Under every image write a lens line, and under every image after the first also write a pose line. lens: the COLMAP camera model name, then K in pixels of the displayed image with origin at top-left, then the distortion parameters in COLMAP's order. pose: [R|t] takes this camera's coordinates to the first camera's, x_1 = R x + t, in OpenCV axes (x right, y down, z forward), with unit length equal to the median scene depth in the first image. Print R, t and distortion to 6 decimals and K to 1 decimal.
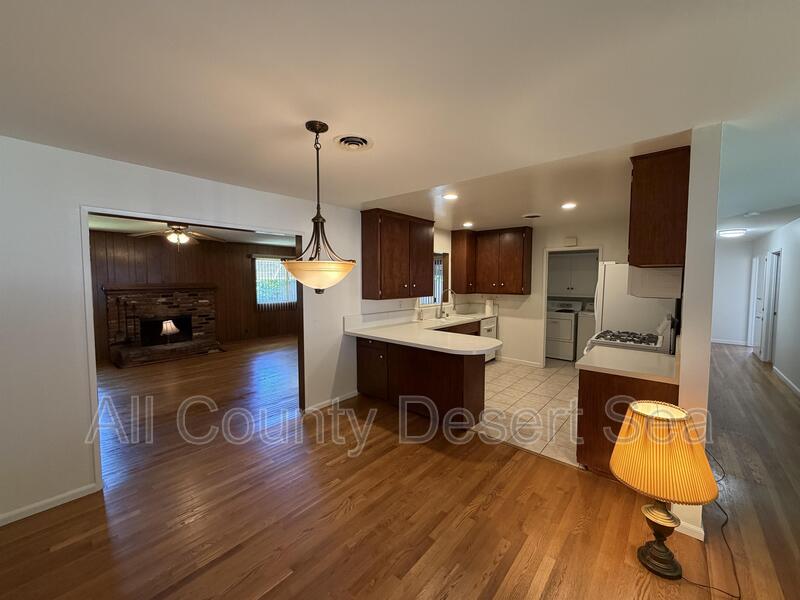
lens RADIAL K [[319.0, 0, 400.2], [0, 319.0, 298.8], [0, 0, 1]] dist [-0.002590, 0.000466]
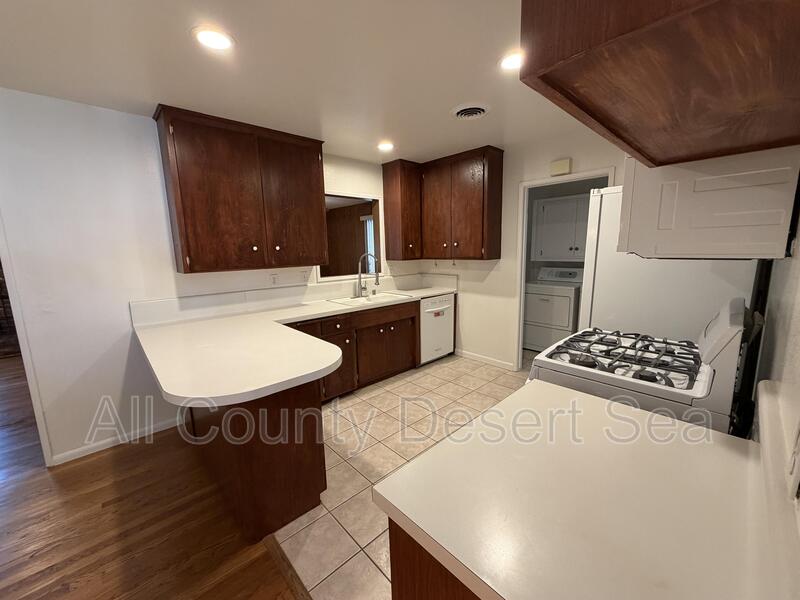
lens RADIAL K [[319.0, 0, 400.2], [0, 319.0, 299.6], [0, 0, 1]] dist [-0.002590, 0.000466]
pose [[0.994073, -0.007497, -0.108459, 0.283628], [0.018385, 0.994844, 0.099740, -0.000004], [0.107152, -0.101143, 0.989085, 0.339544]]
